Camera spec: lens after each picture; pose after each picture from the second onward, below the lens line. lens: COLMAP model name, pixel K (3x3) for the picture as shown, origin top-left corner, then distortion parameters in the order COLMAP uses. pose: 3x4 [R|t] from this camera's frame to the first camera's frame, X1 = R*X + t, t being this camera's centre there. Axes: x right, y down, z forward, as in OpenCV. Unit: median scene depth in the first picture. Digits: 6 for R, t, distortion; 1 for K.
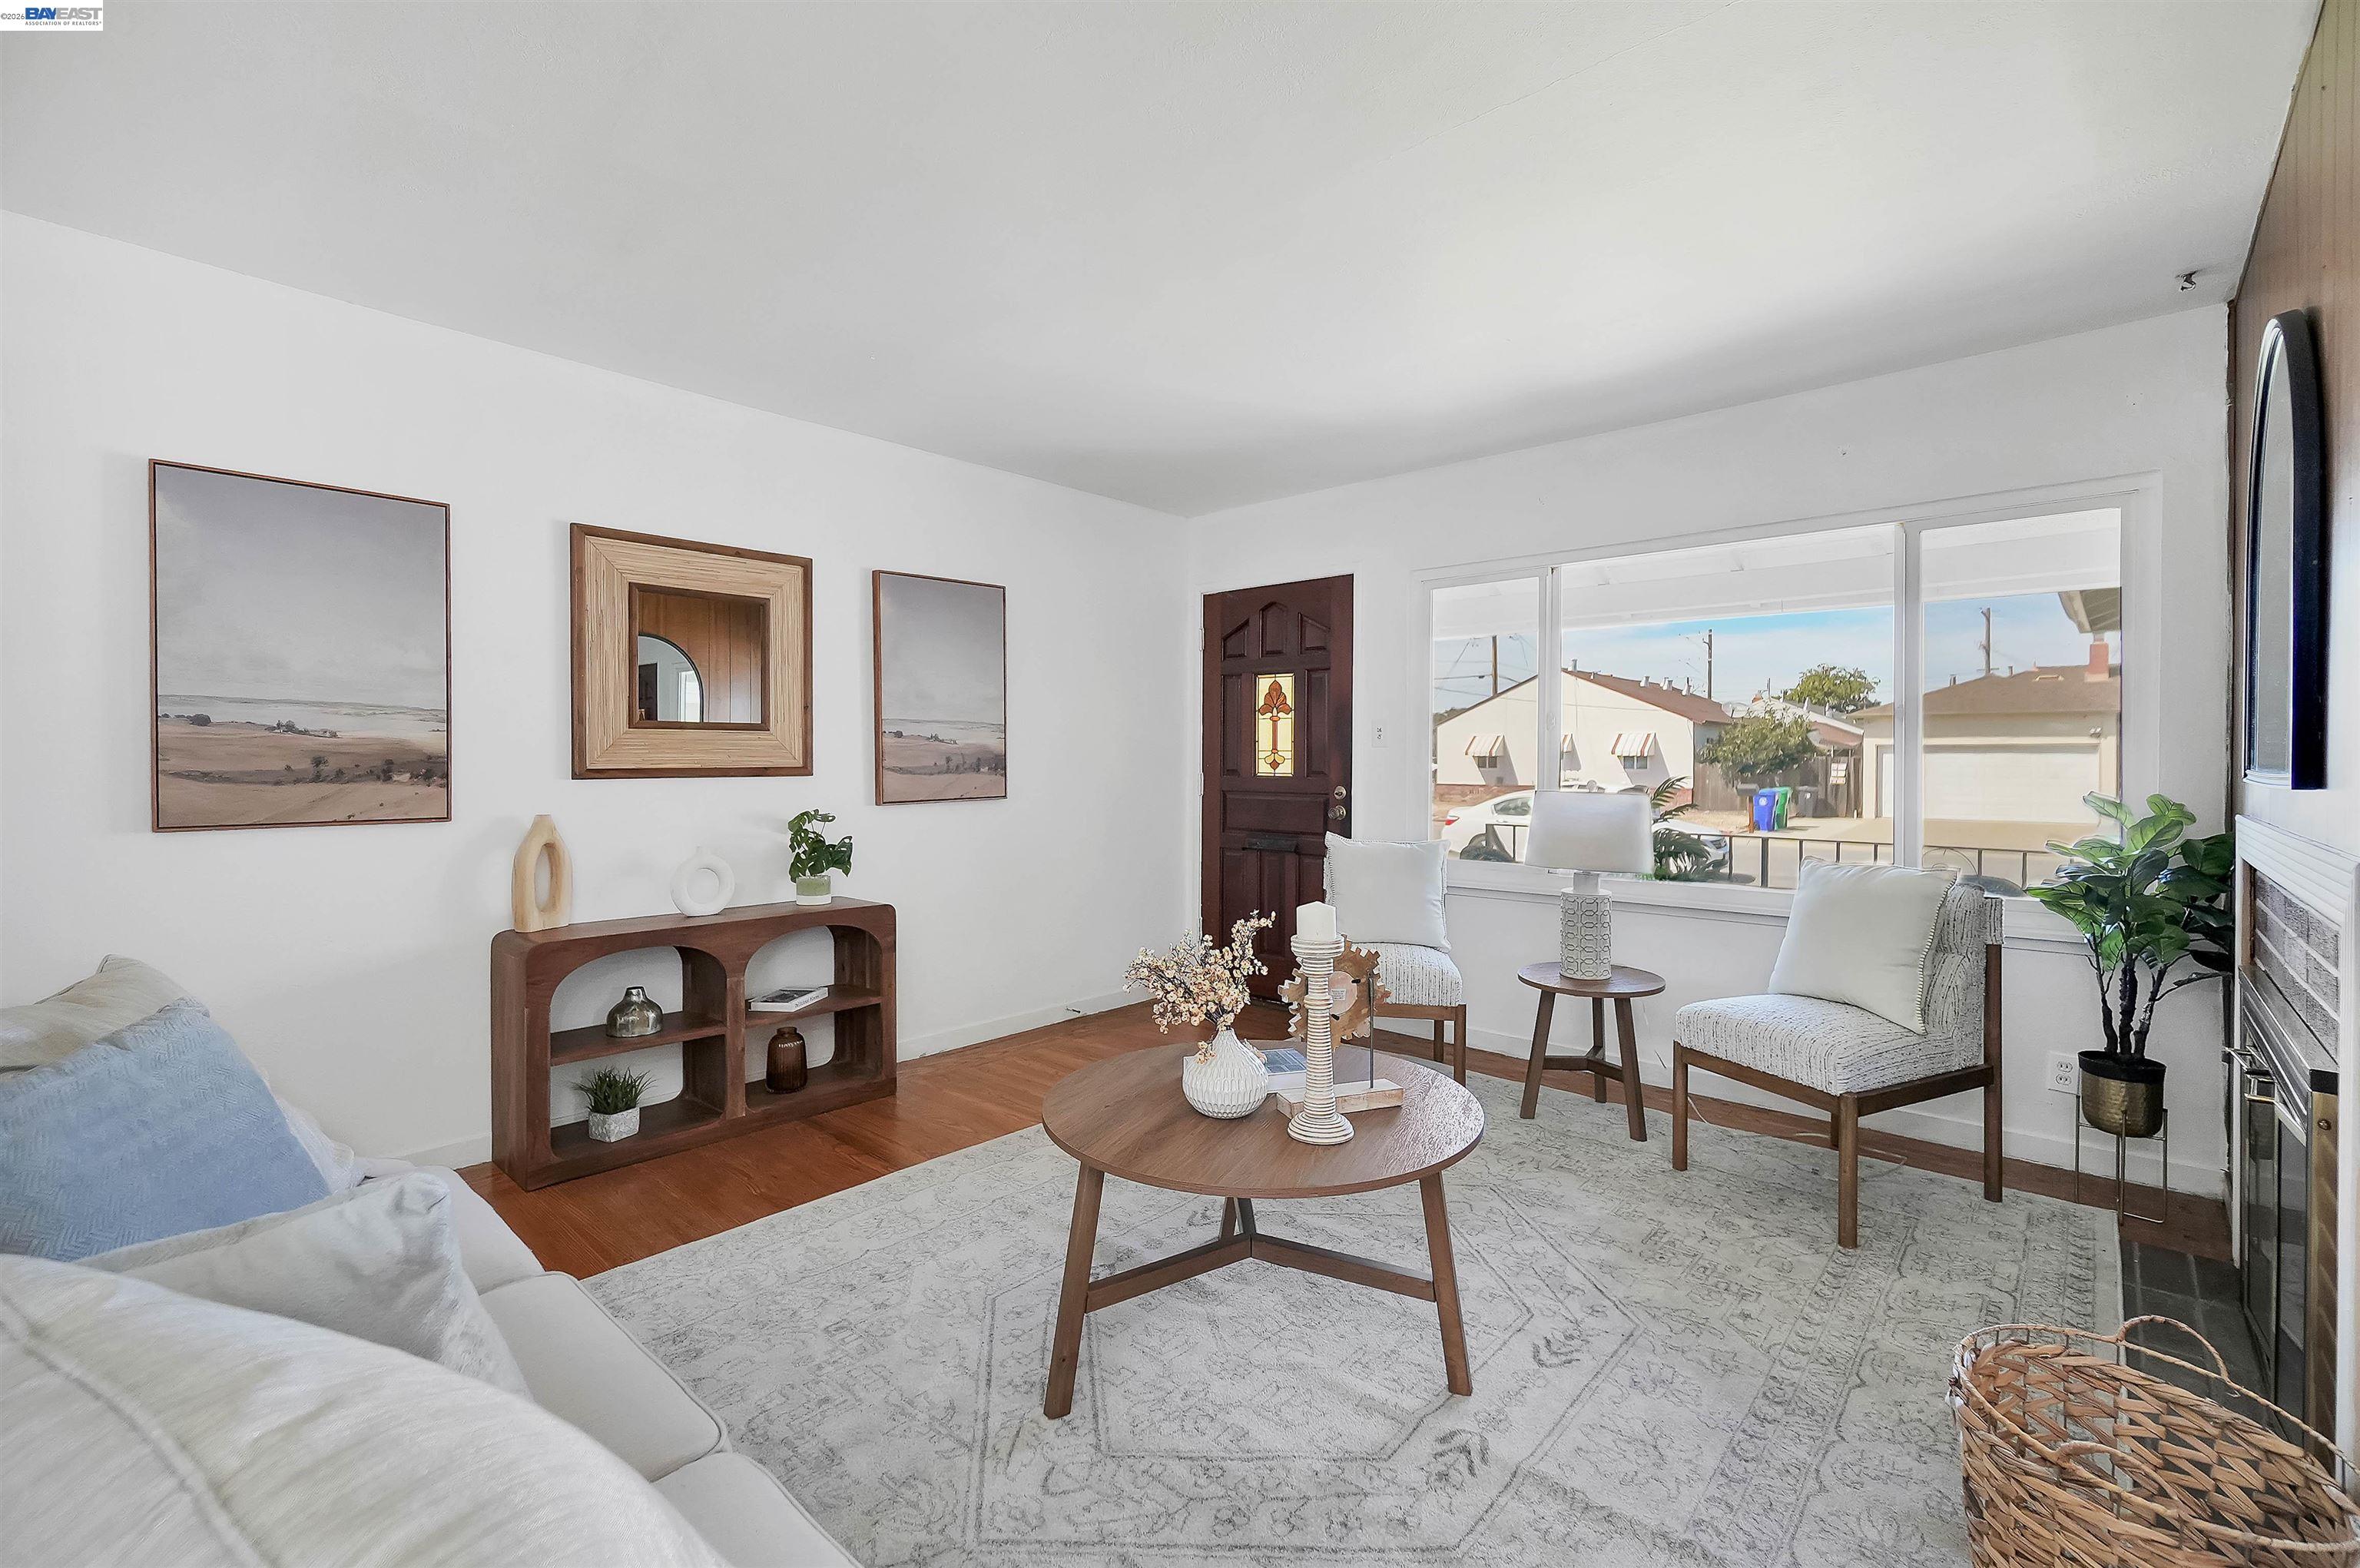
lens RADIAL K [[1026.8, 0, 1183.6], [0, 1026.8, 767.6], [0, 0, 1]] dist [-0.011278, 0.004875]
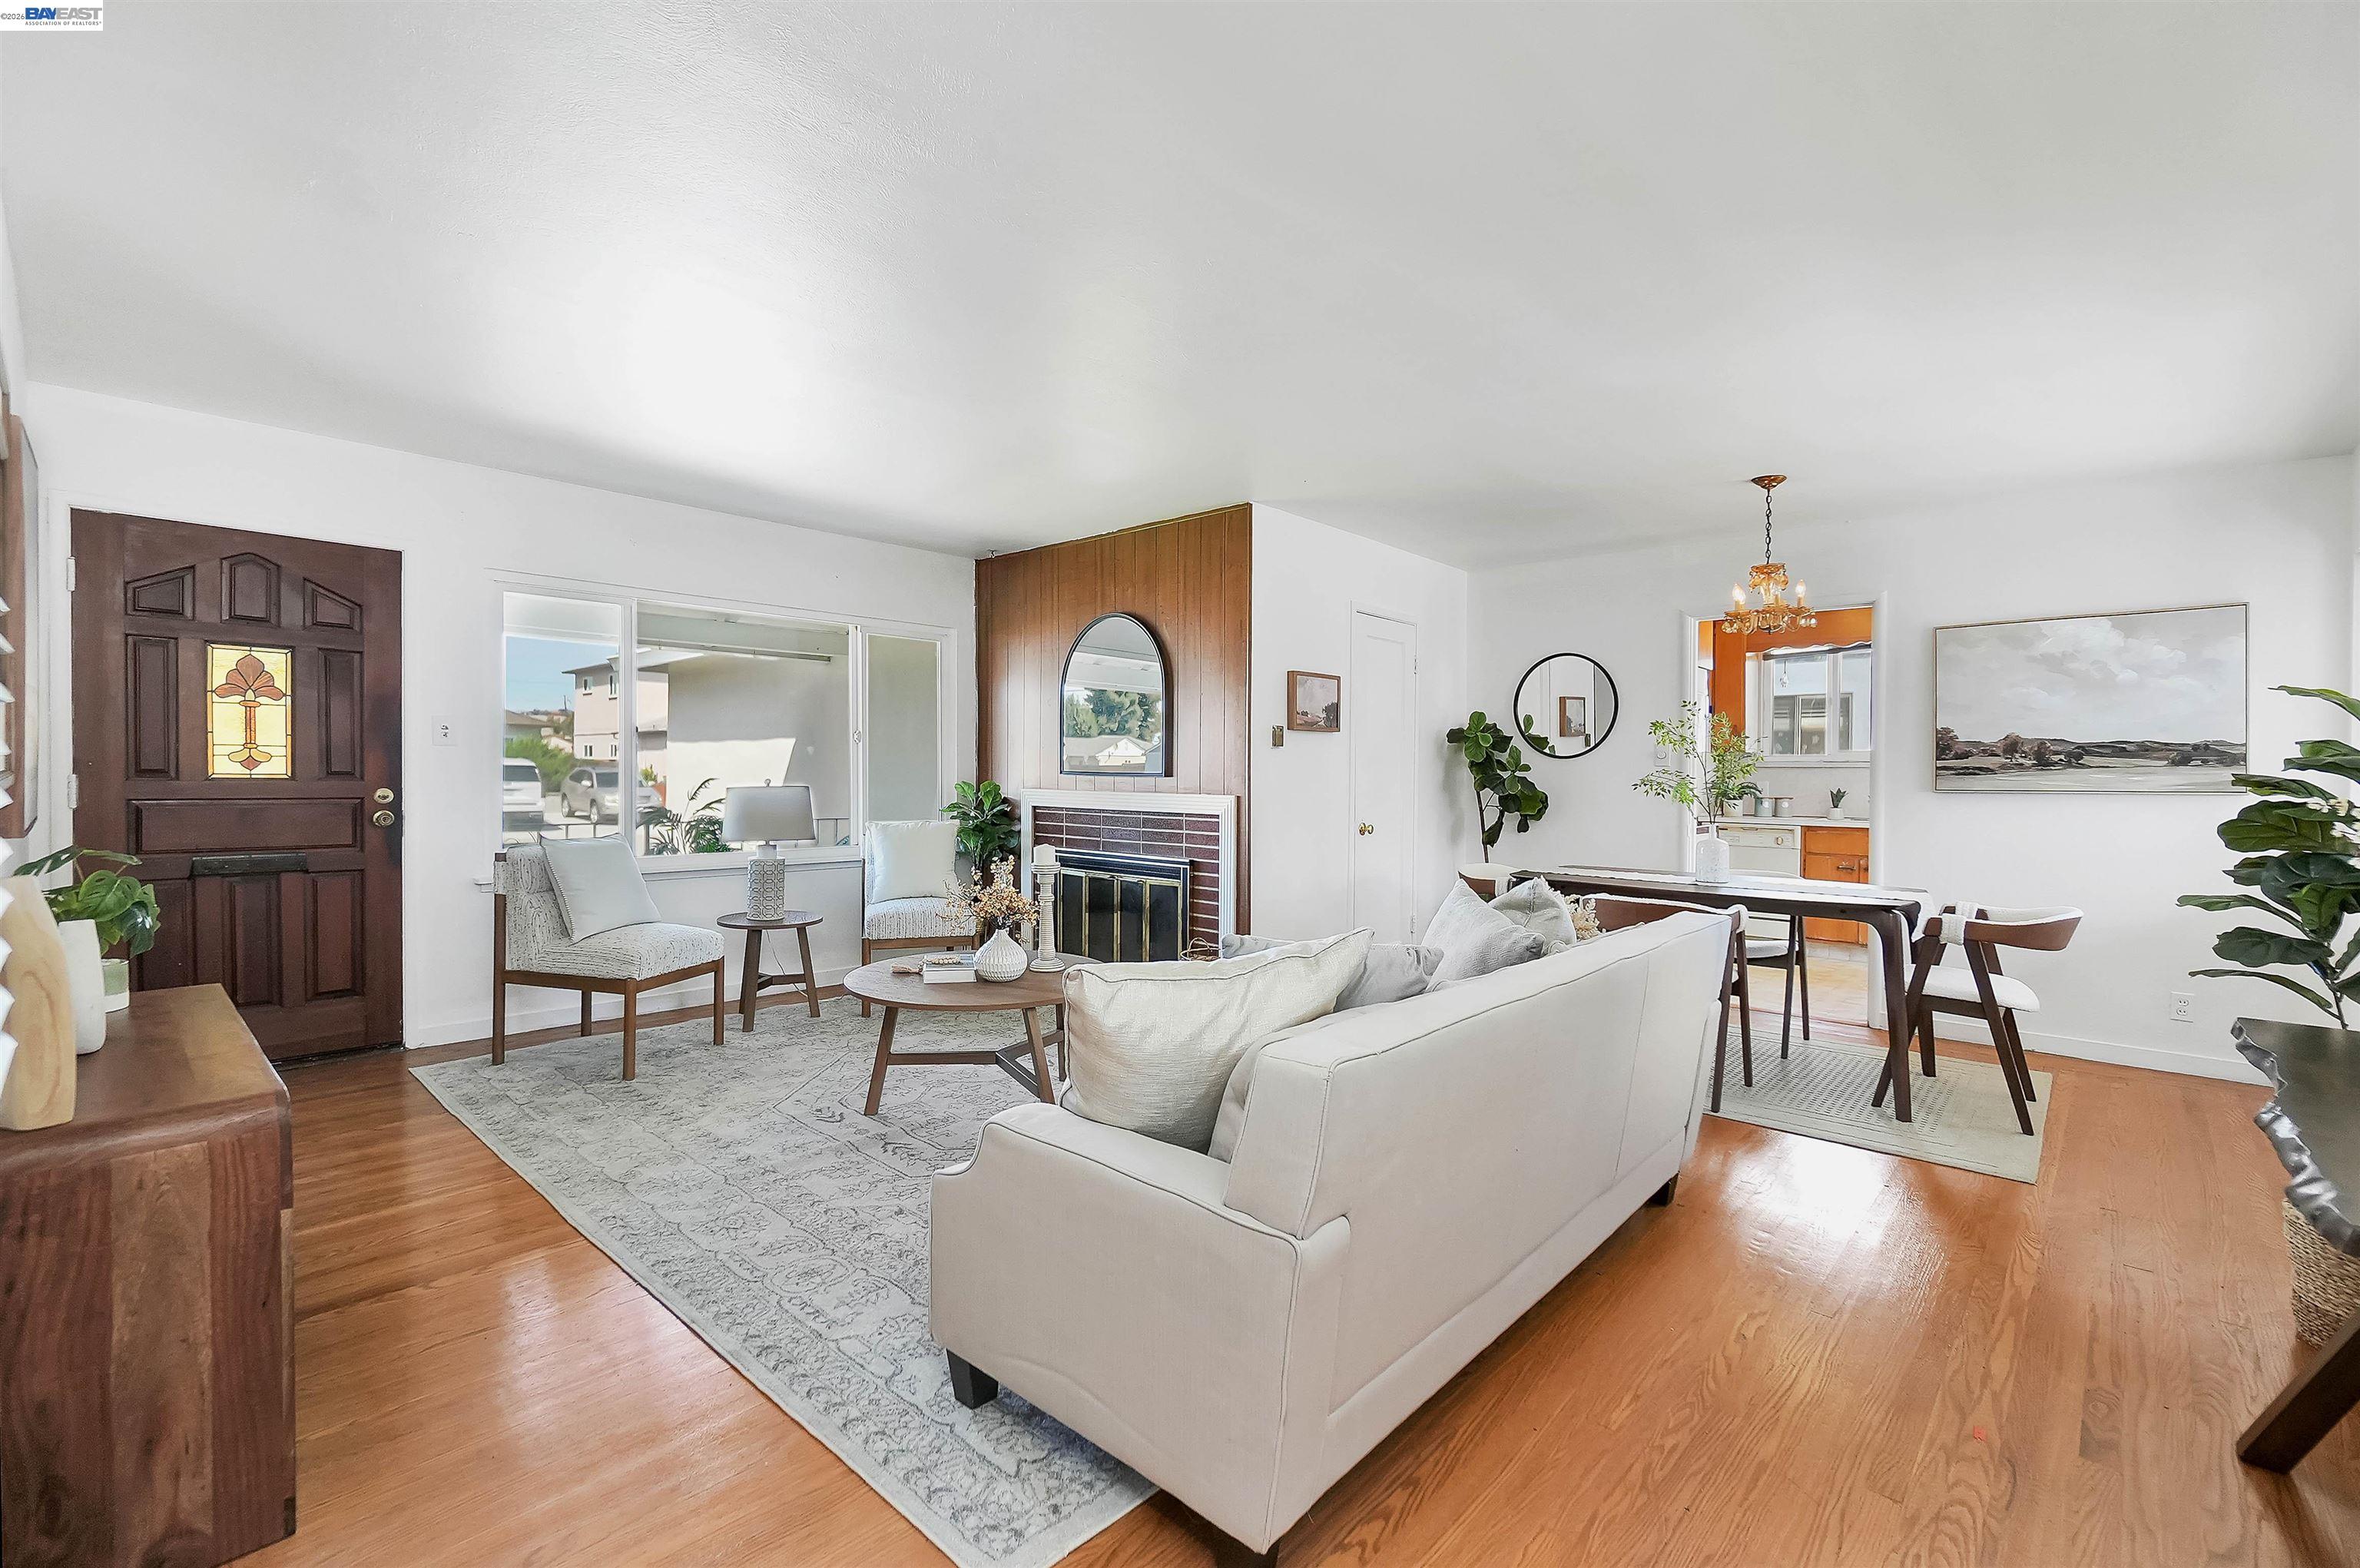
lens RADIAL K [[1026.8, 0, 1176.9], [0, 1026.8, 783.2], [0, 0, 1]] dist [-0.011278, 0.004875]
pose [[0.011941, -0.018492, 0.999758, -0.919132], [-0.006053, 0.999809, 0.018566, -0.009021], [-0.999910, -0.006273, 0.011827, 0.396283]]
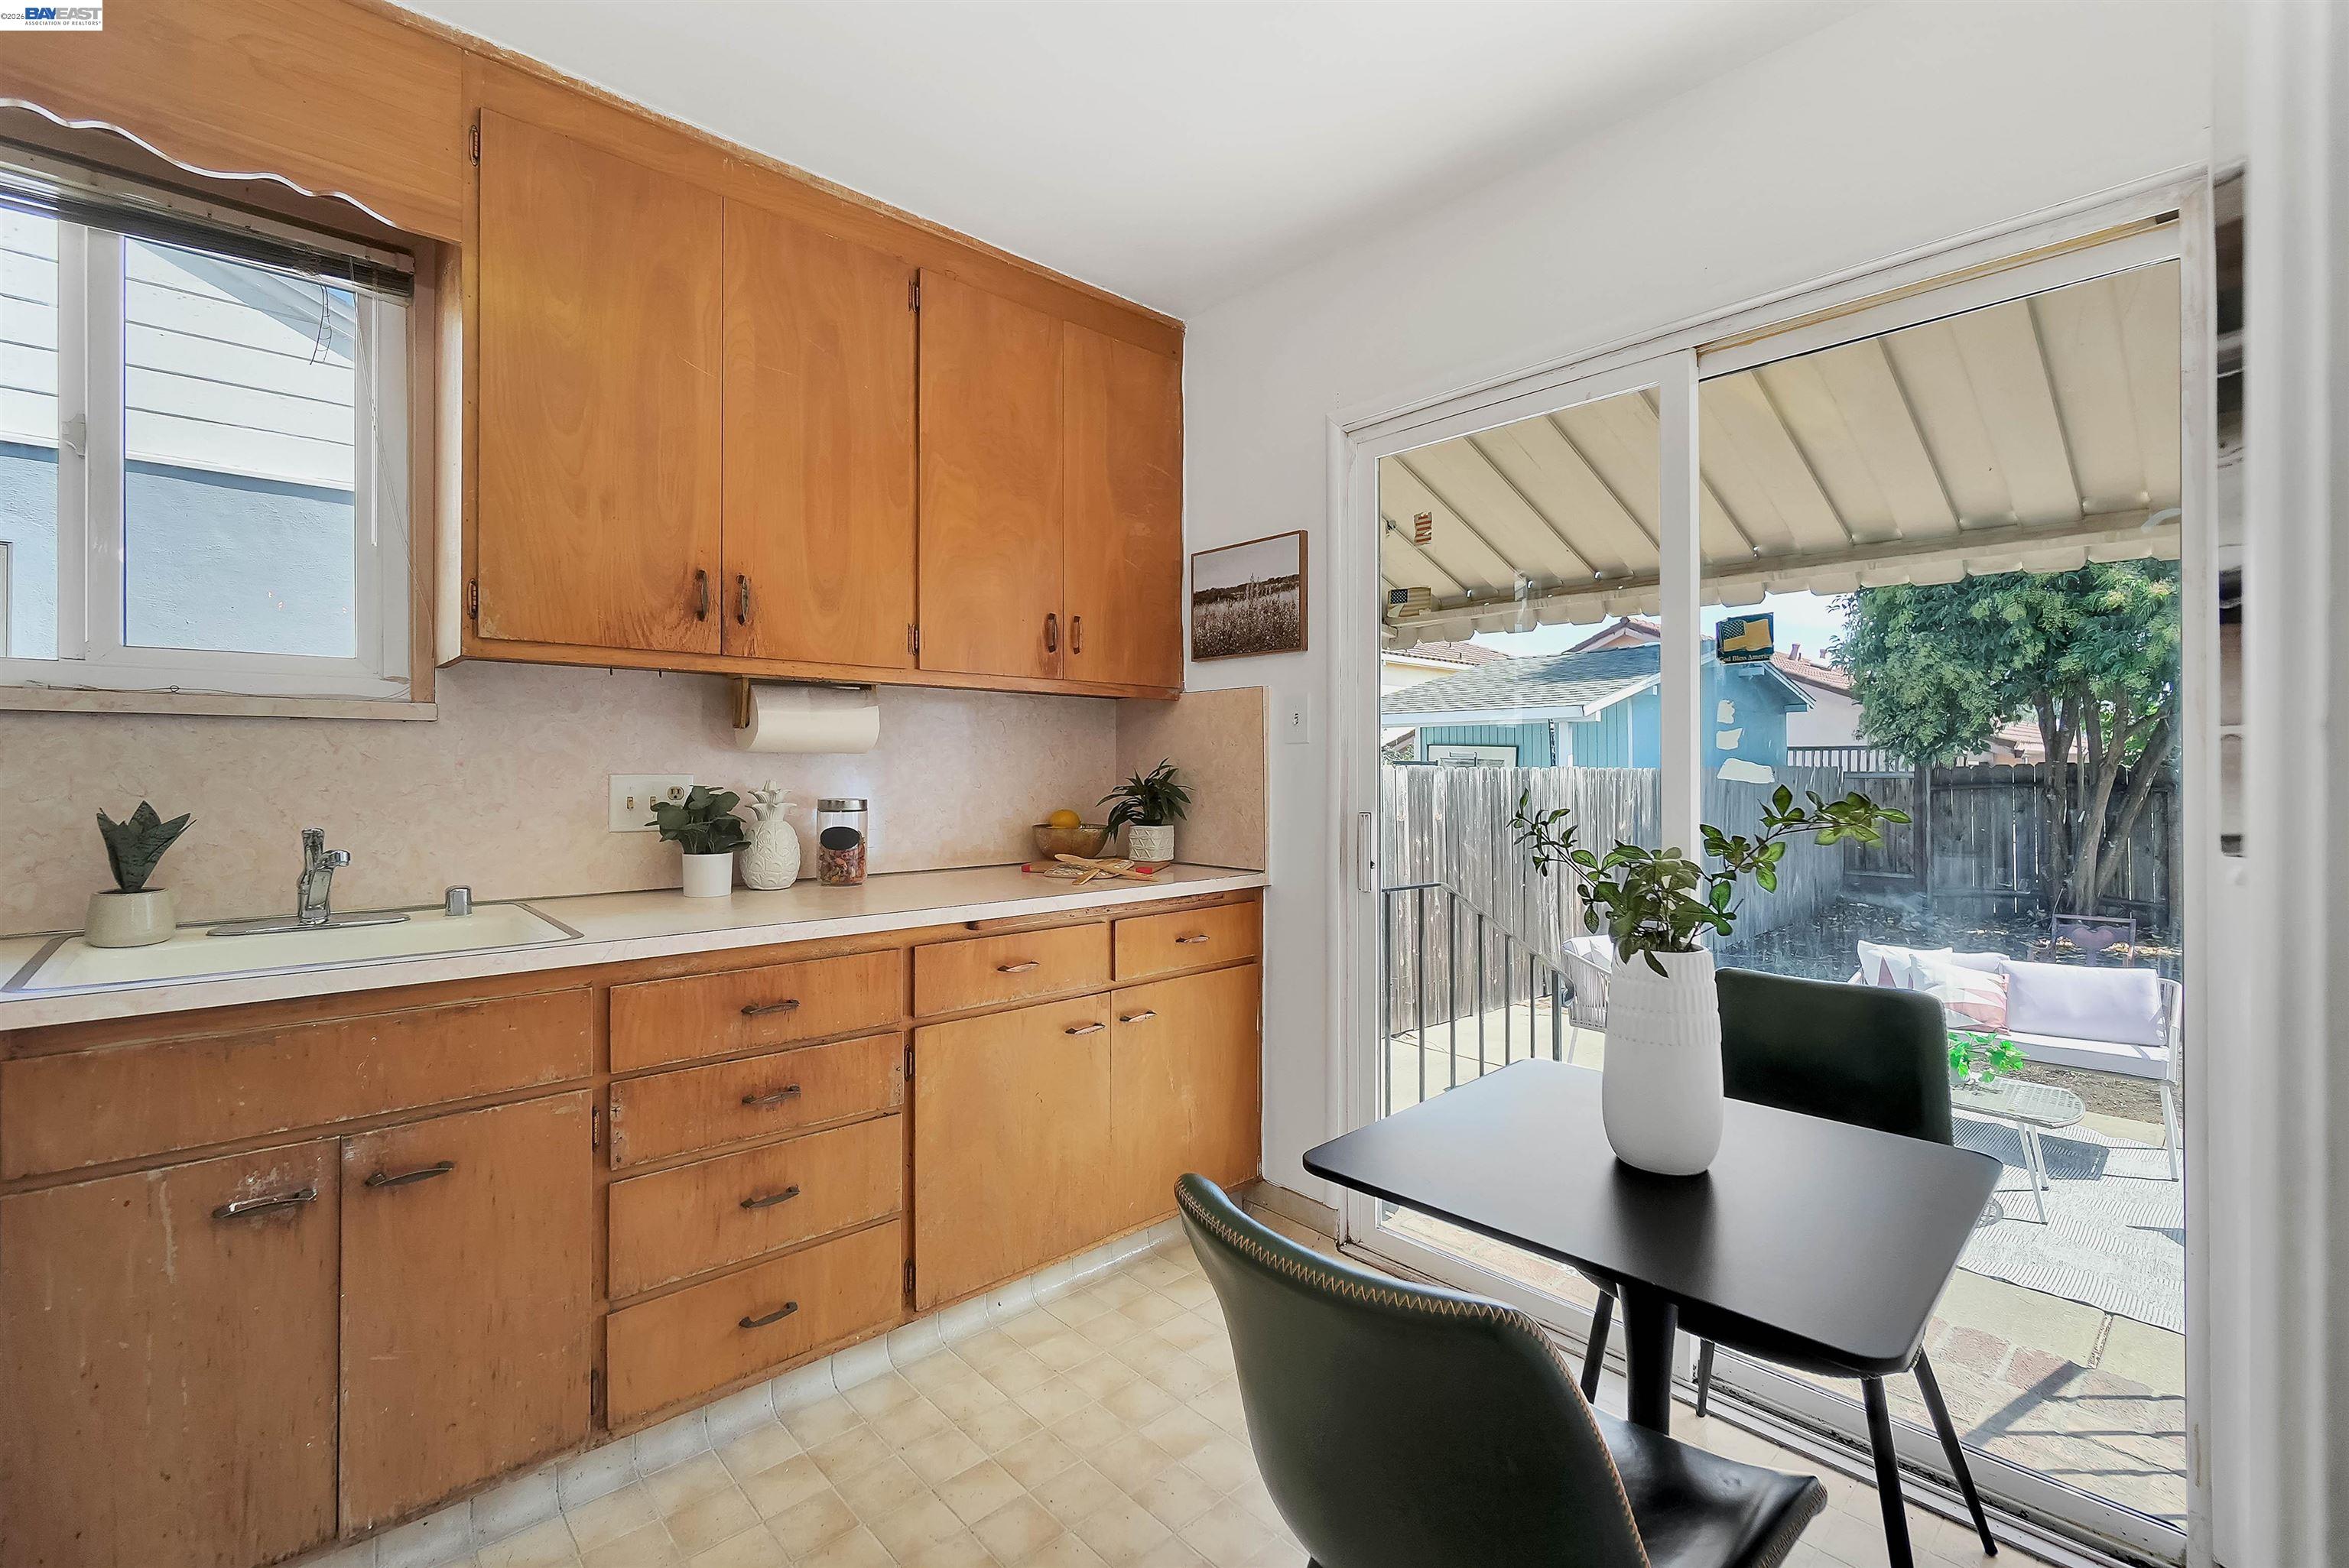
lens RADIAL K [[1021.9, 0, 1176.9], [0, 1021.9, 766.5], [0, 0, 1]] dist [-0.011278, 0.004875]
pose [[-0.996193, -0.009862, 0.086614, 0.534741], [-0.009777, 0.999951, 0.001407, 0.006785], [-0.086623, 0.000555, -0.996241, -0.426237]]
